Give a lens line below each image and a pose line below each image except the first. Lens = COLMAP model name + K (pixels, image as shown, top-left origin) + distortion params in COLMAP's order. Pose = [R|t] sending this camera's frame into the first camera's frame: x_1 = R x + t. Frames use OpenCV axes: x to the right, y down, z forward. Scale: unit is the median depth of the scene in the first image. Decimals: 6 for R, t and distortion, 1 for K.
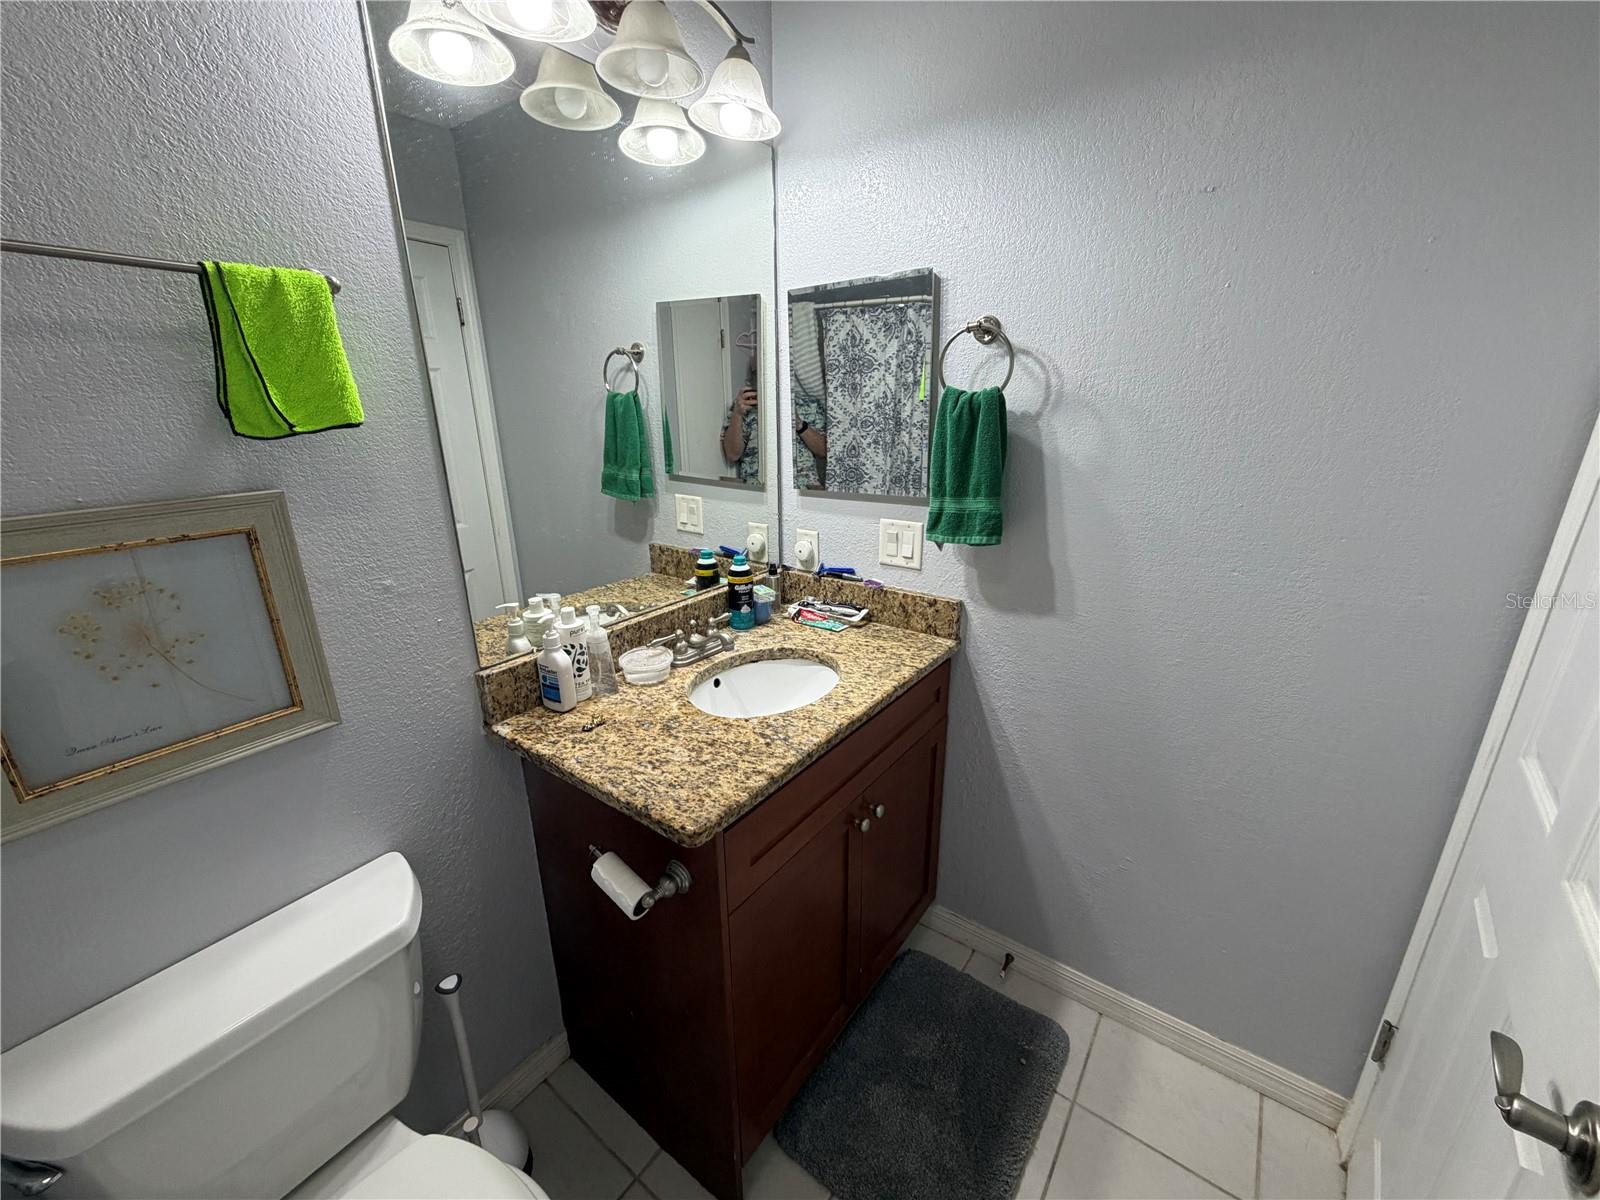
lens RADIAL K [[637.5, 0, 800.6], [0, 637.5, 600.6], [0, 0, 1]] dist [0.001368, -0.000315]
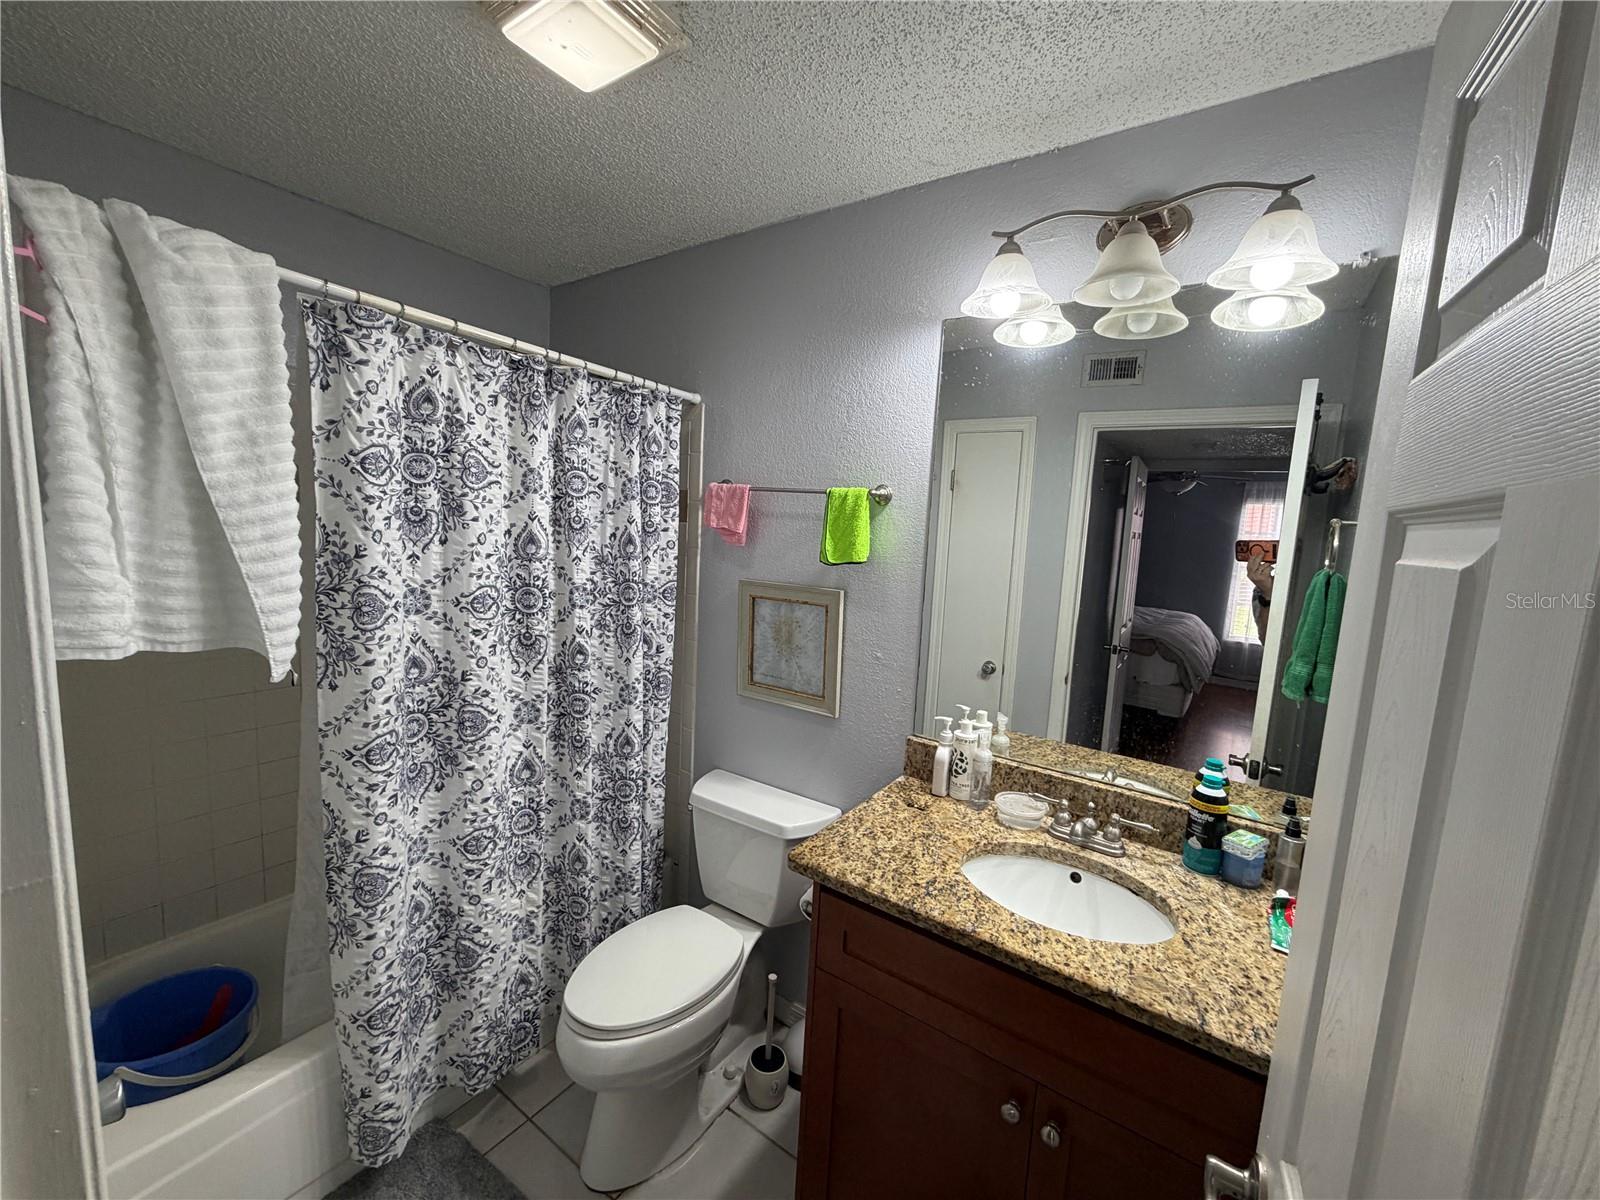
lens RADIAL K [[637.5, 0, 798.9], [0, 637.5, 598.8], [0, 0, 1]] dist [0.001368, -0.000315]
pose [[0.030072, 0.128678, -0.991230, 0.801417], [-0.358877, 0.926946, 0.109445, -0.220660], [0.932900, 0.352439, 0.074054, 0.509115]]
